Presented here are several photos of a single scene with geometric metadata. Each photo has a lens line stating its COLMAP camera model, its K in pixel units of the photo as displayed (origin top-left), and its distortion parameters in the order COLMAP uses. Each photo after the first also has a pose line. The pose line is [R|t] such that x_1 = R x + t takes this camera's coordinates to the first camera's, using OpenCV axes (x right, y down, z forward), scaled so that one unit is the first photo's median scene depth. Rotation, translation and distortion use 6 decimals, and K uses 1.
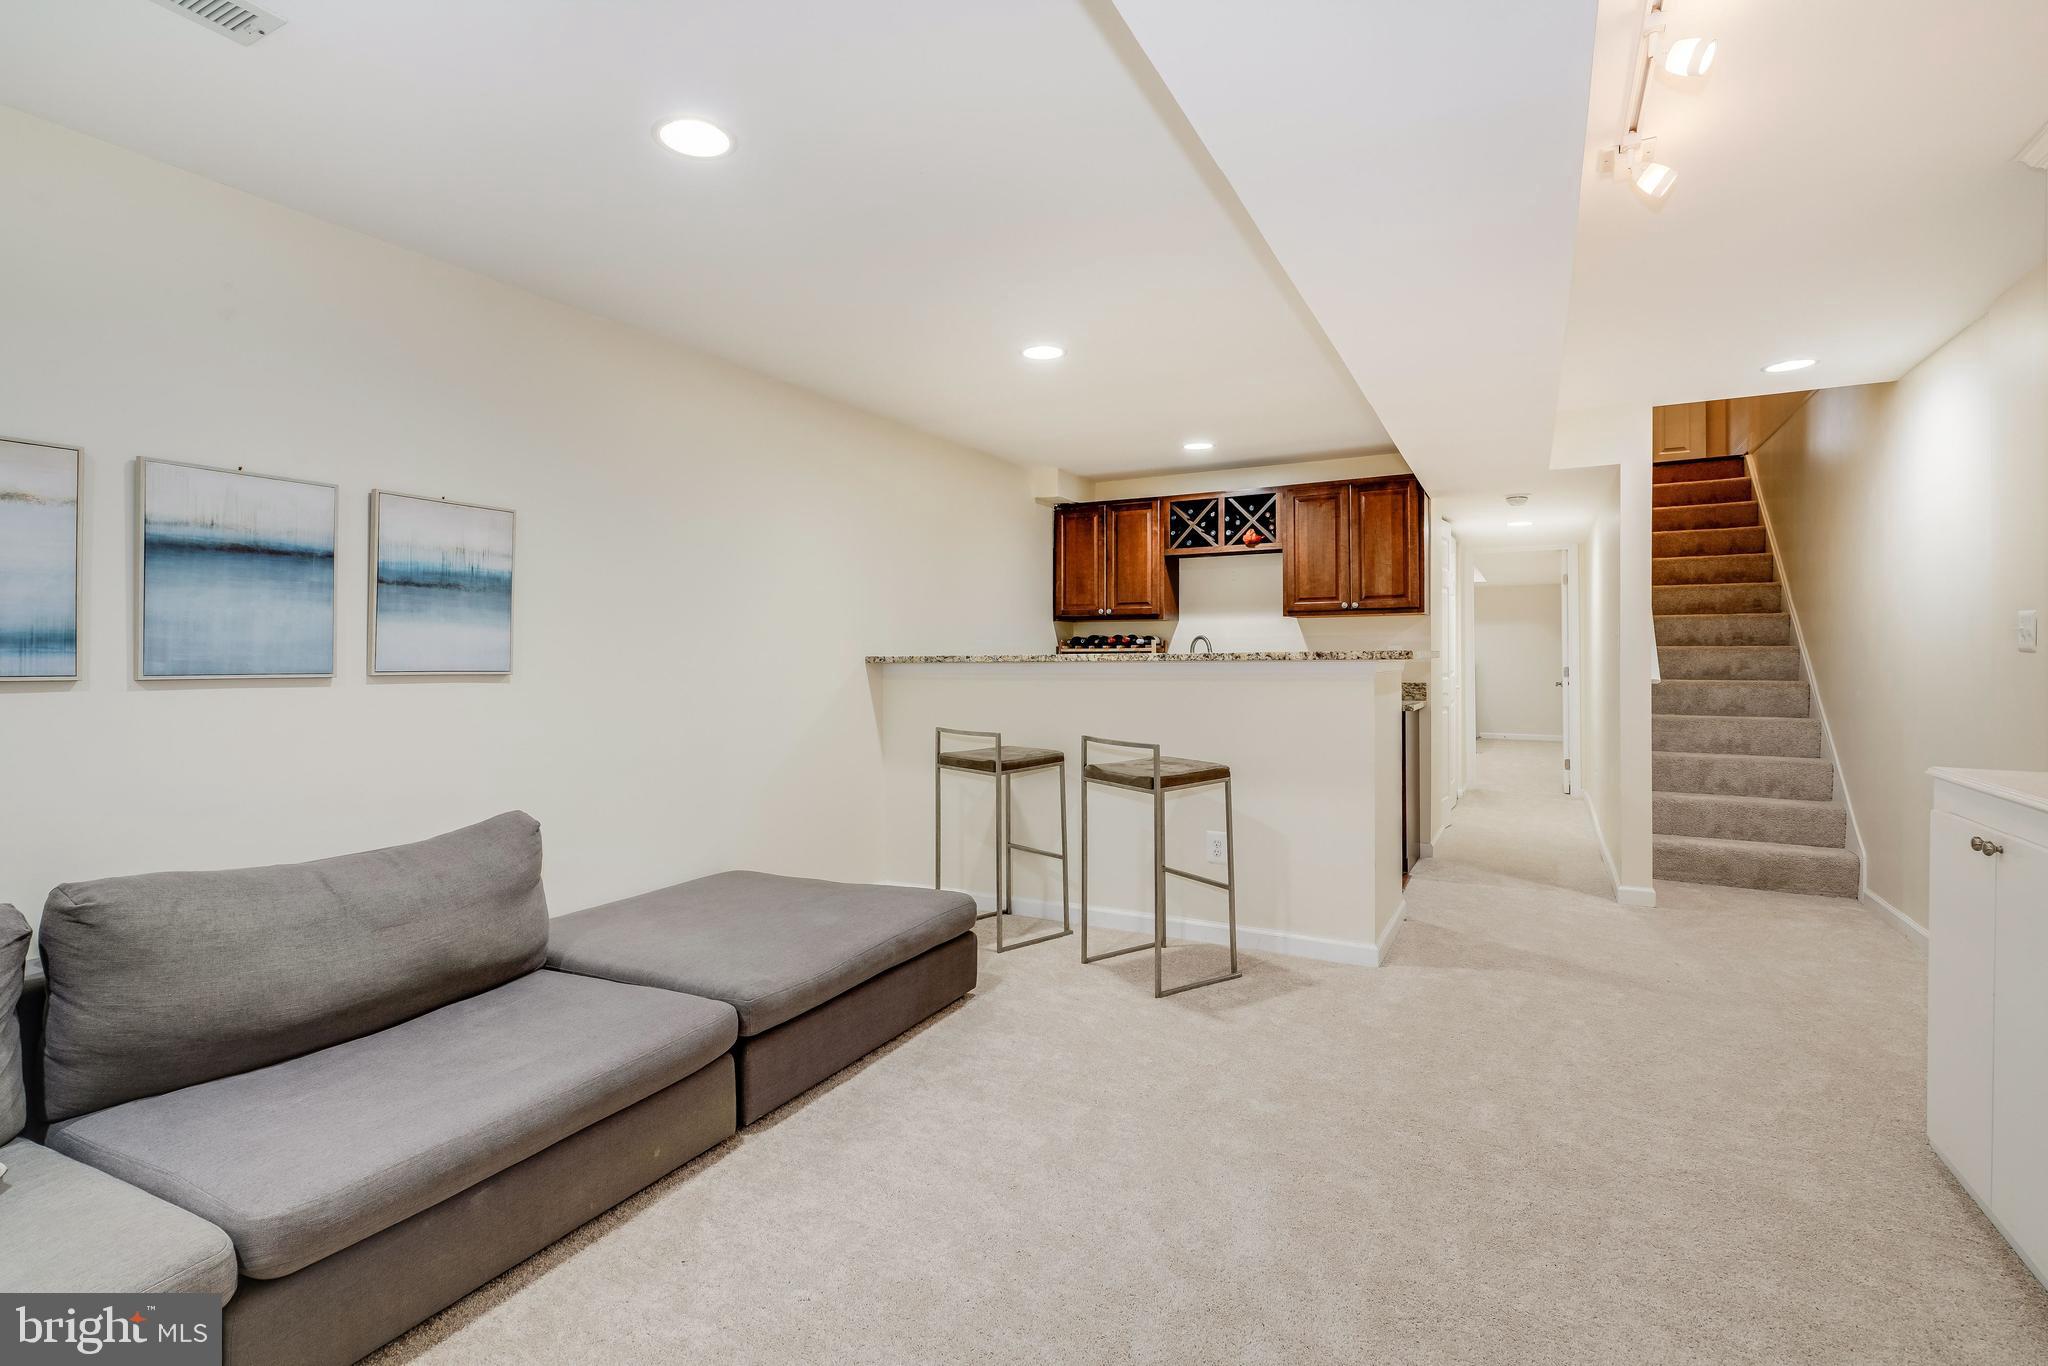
lens RADIAL K [[934.0, 0, 1026.2], [0, 934.0, 654.7], [0, 0, 1]] dist [-0.003404, -0.000104]
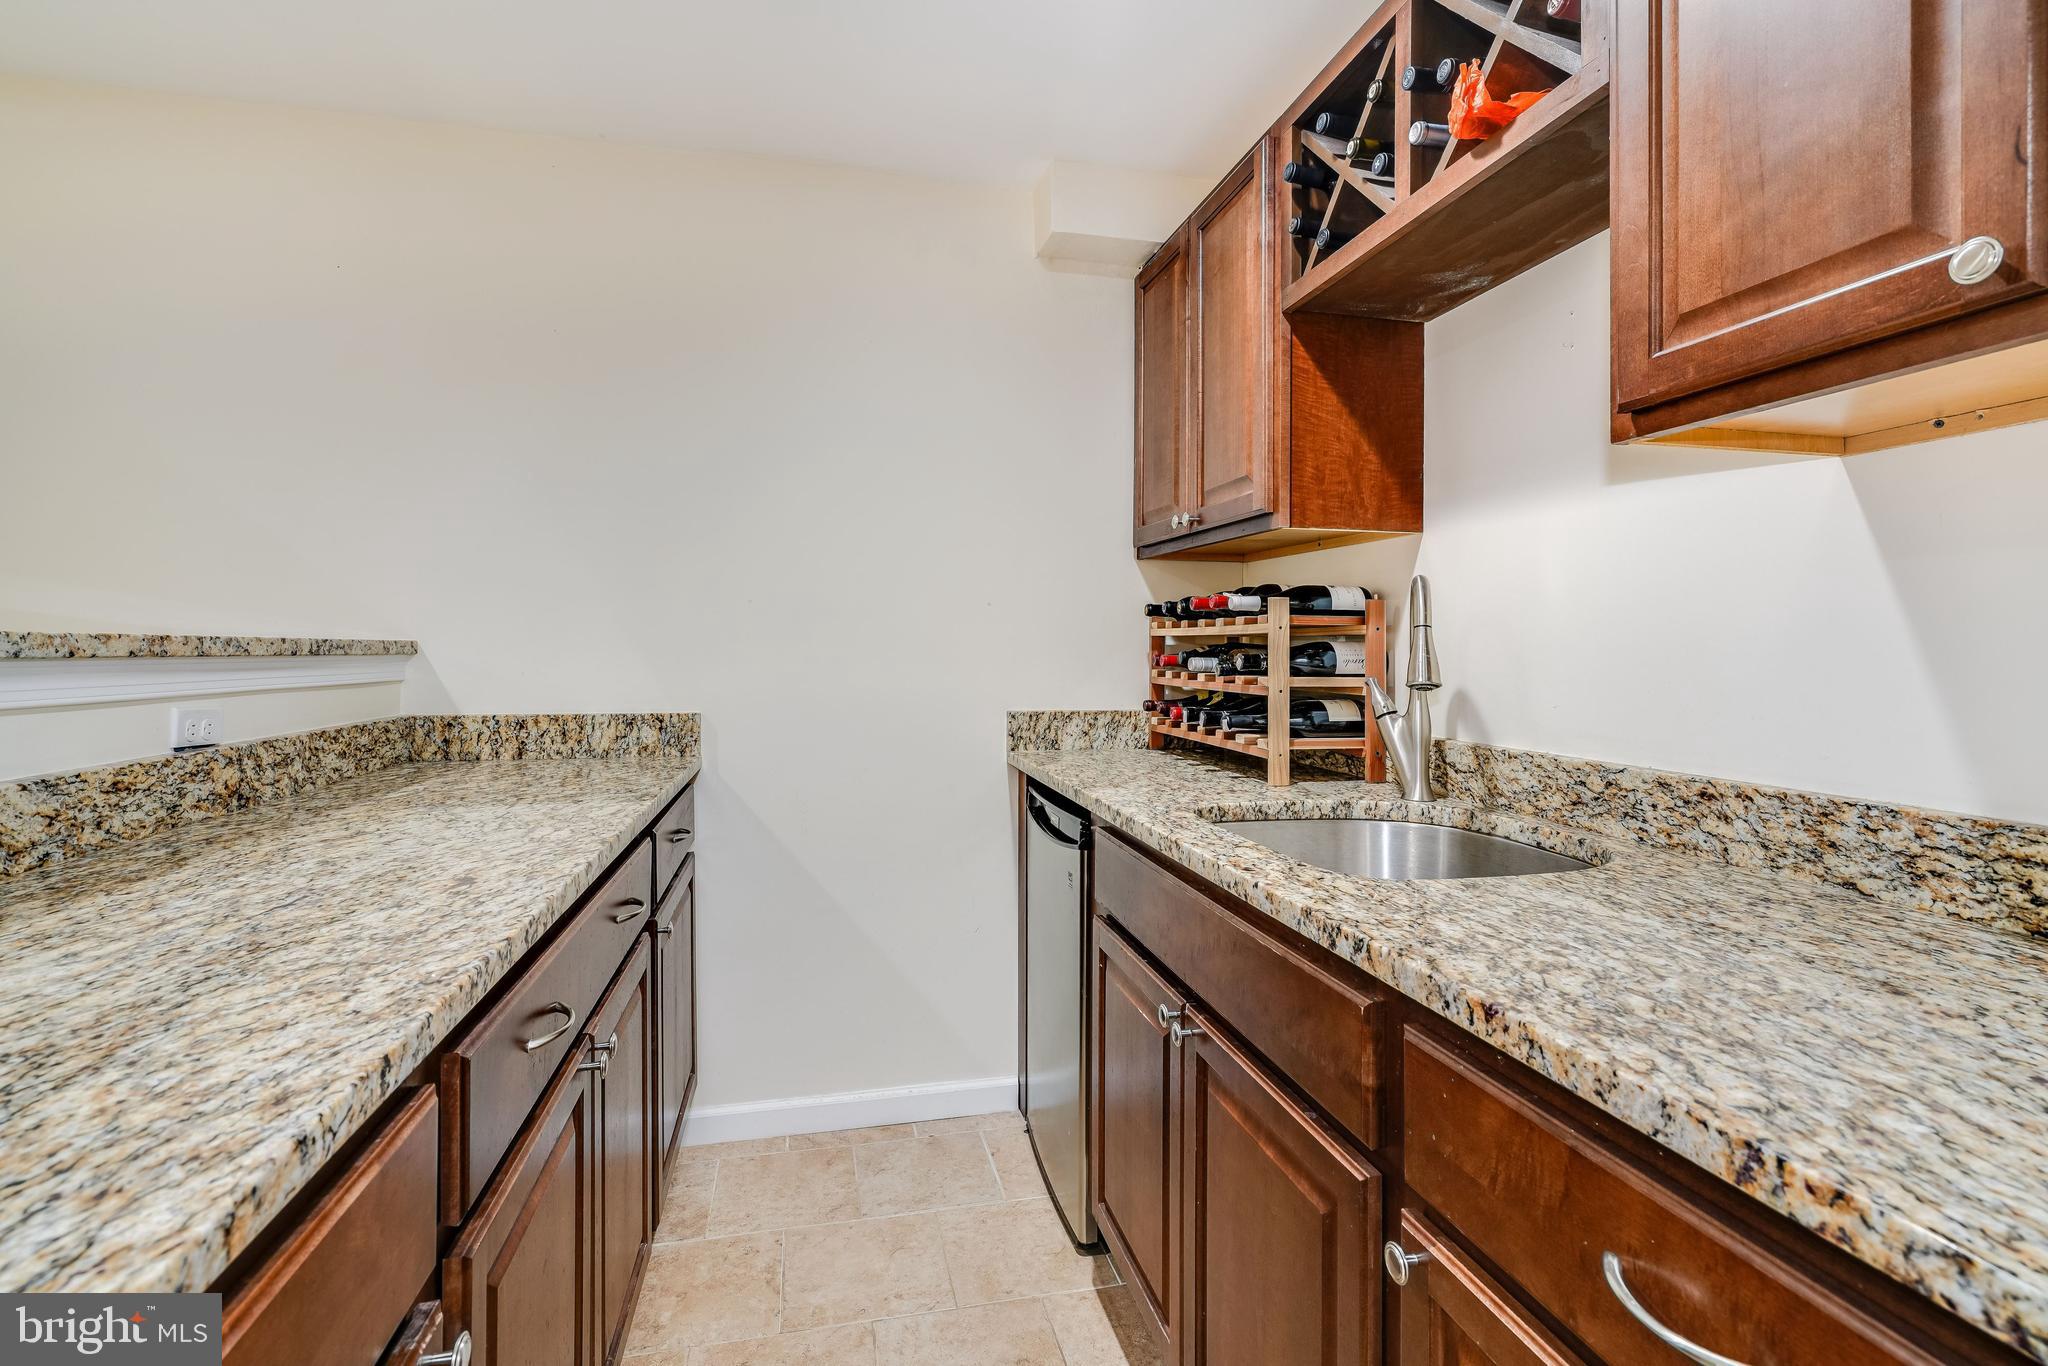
lens RADIAL K [[934.0, 0, 1026.2], [0, 934.0, 654.7], [0, 0, 1]] dist [-0.003404, -0.000104]
pose [[0.667972, 0.008751, -0.744135, 0.336506], [-0.006463, 0.999961, 0.005959, 0.002567], [0.744158, 0.000829, 0.668003, 0.782345]]
